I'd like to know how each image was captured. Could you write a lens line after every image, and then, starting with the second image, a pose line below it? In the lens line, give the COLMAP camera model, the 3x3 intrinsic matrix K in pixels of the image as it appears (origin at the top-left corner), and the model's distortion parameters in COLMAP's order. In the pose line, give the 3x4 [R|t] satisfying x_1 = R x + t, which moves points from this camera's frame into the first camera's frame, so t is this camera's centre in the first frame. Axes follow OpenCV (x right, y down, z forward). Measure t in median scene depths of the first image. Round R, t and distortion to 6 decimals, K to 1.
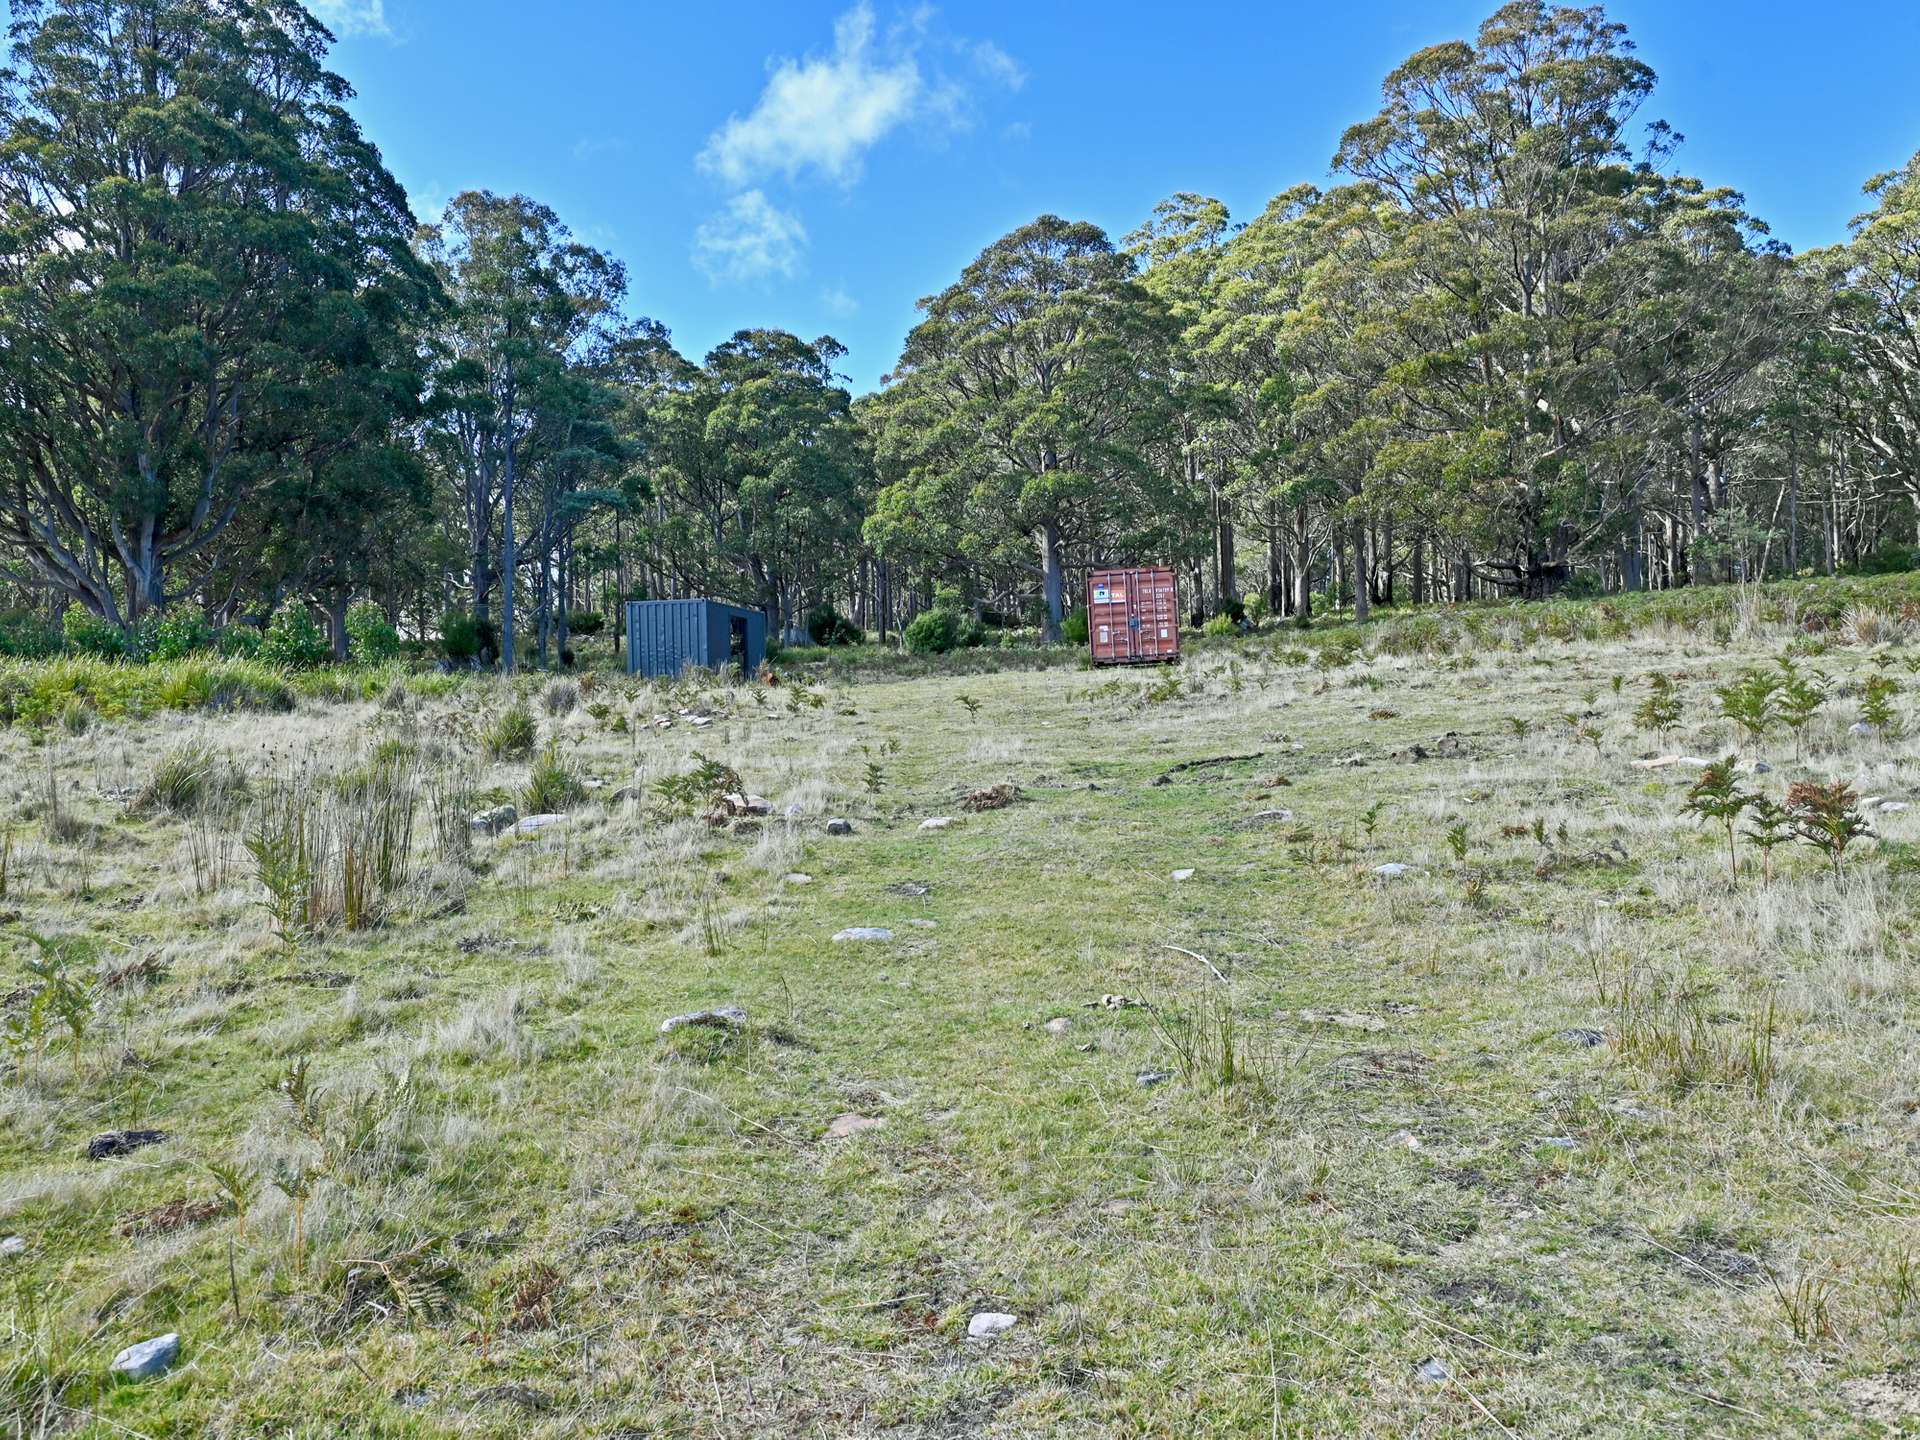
lens RADIAL K [[1562.6, 0, 961.4], [0, 1562.6, 719.1], [0, 0, 1]] dist [-0.008982, -0.001484]
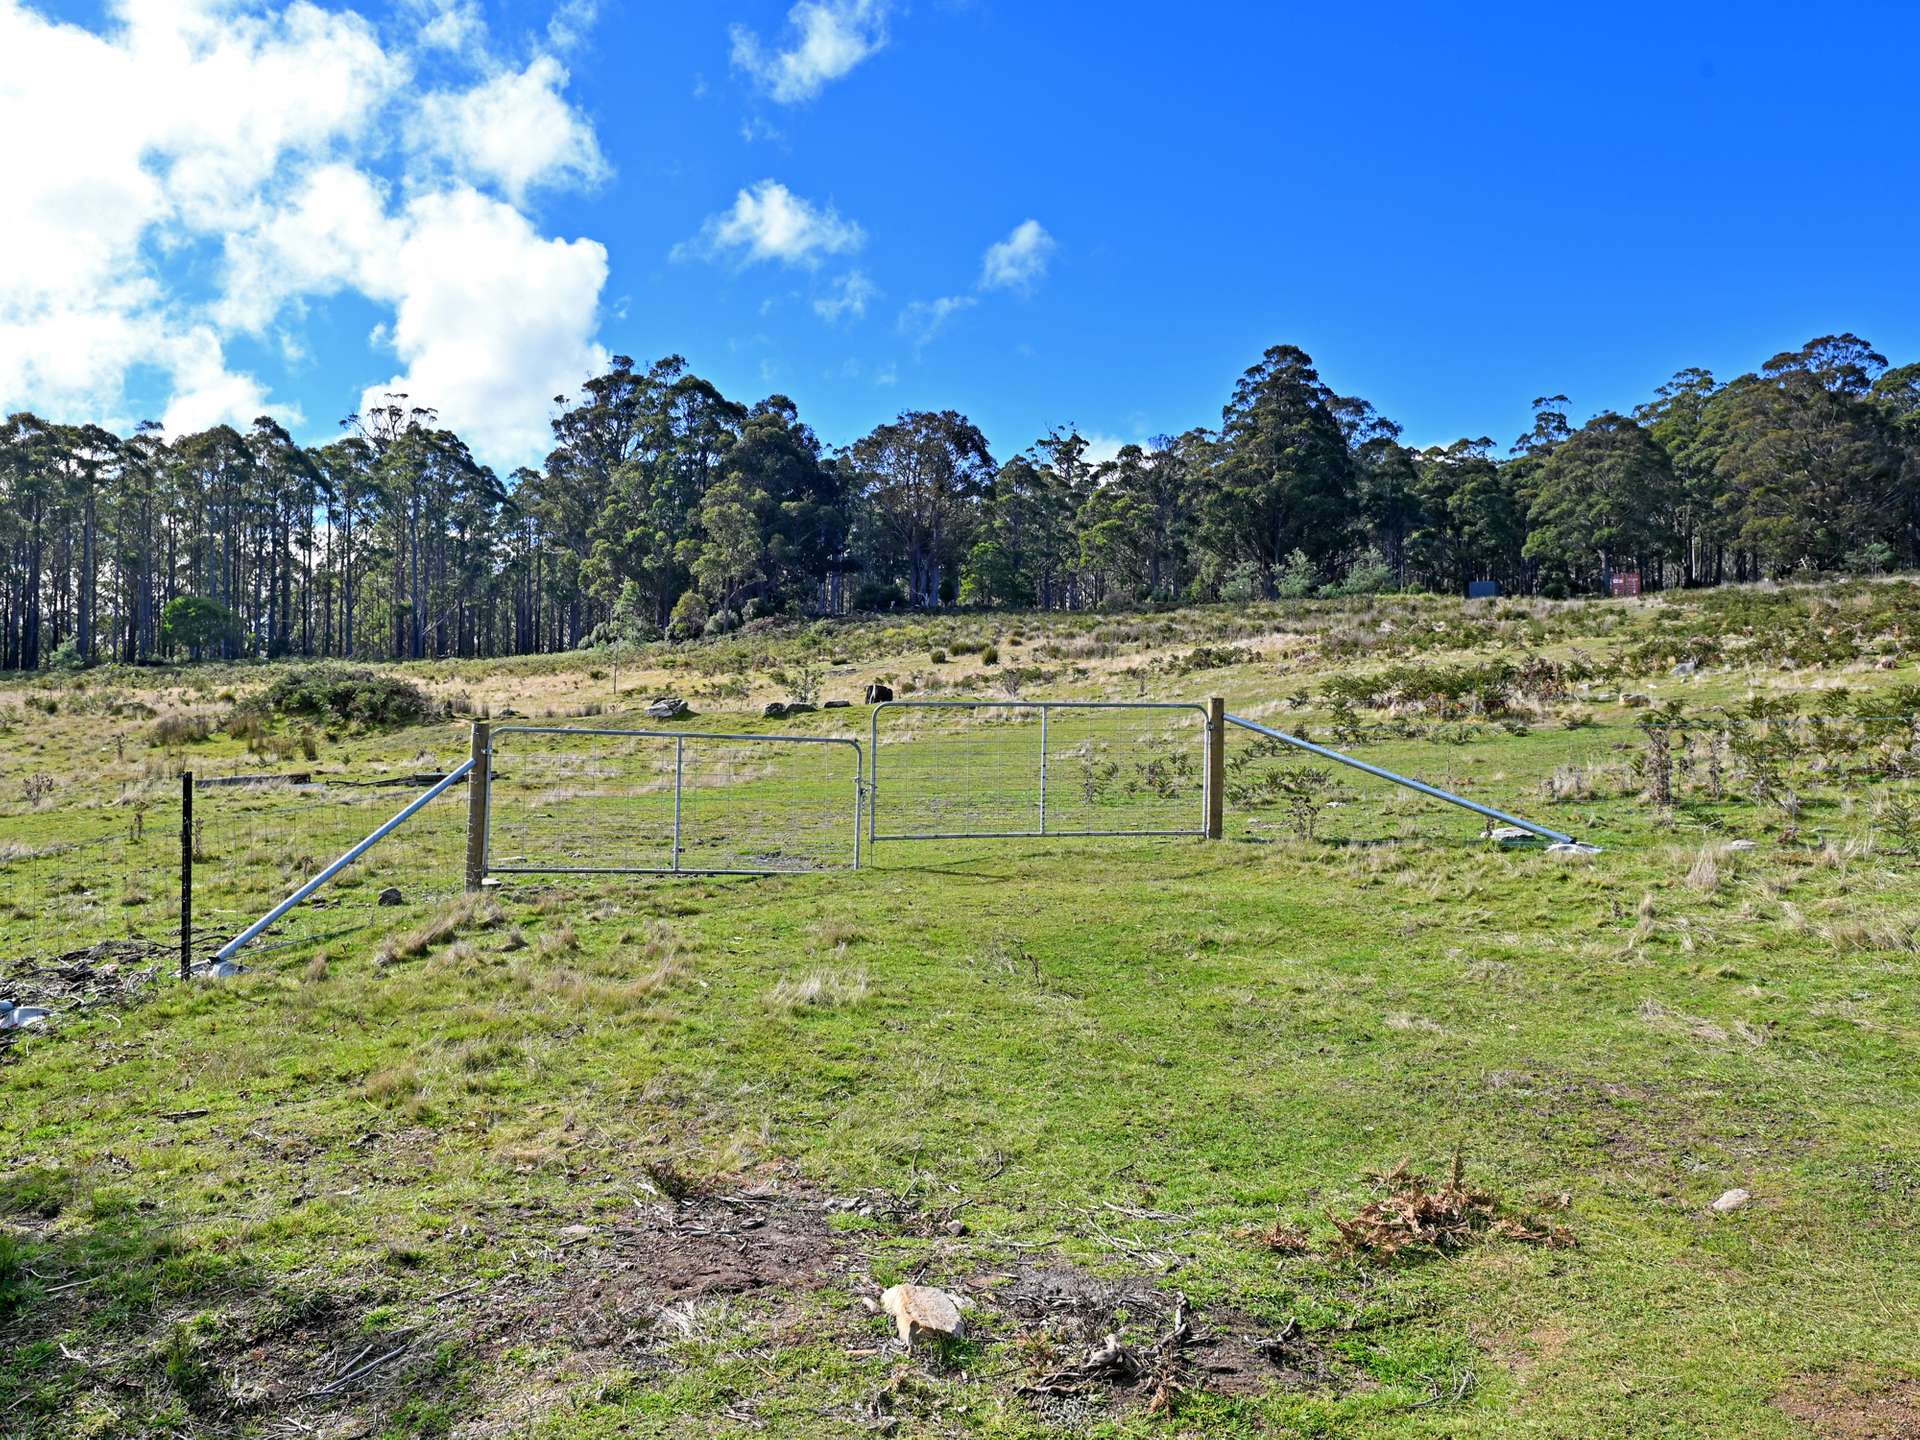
lens RADIAL K [[1478.8, 0, 957.4], [0, 1478.8, 729.2], [0, 0, 1]] dist [0.002528, -0.023356]
pose [[0.935316, 0.035800, -0.351997, -0.063087], [-0.023013, 0.998917, 0.040446, 0.079135], [0.353063, -0.029729, 0.935127, -1.410957]]
